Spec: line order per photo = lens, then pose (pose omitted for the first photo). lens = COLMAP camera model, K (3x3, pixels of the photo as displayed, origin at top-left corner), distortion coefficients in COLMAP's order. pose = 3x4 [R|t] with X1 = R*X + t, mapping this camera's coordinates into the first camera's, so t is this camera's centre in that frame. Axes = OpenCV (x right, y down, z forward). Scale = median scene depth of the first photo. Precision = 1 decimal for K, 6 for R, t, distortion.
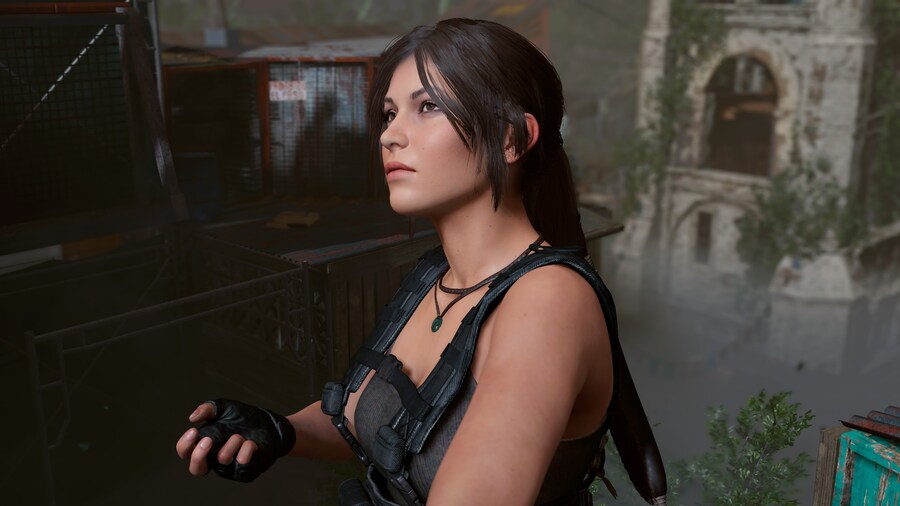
lens RADIAL K [[939.3, 0, 450.0], [0, 939.3, 253.0], [0, 0, 1]] dist [-0.002300, 0.003639]
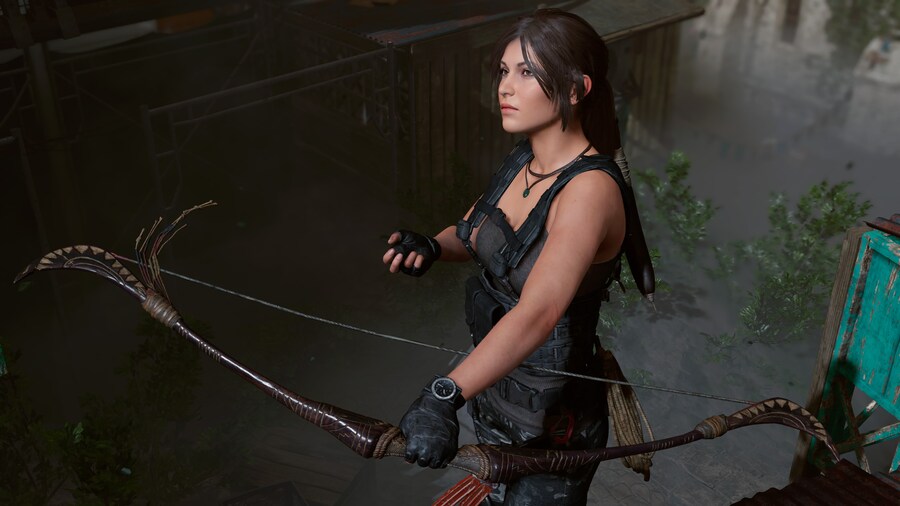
lens RADIAL K [[939.3, 0, 450.0], [0, 939.3, 253.0], [0, 0, 1]] dist [-0.002300, 0.003639]
pose [[0.996480, 0.041635, -0.072763, -0.022483], [-0.022627, 0.969318, 0.244767, -0.228501], [0.080721, -0.242259, 0.966848, -0.686223]]
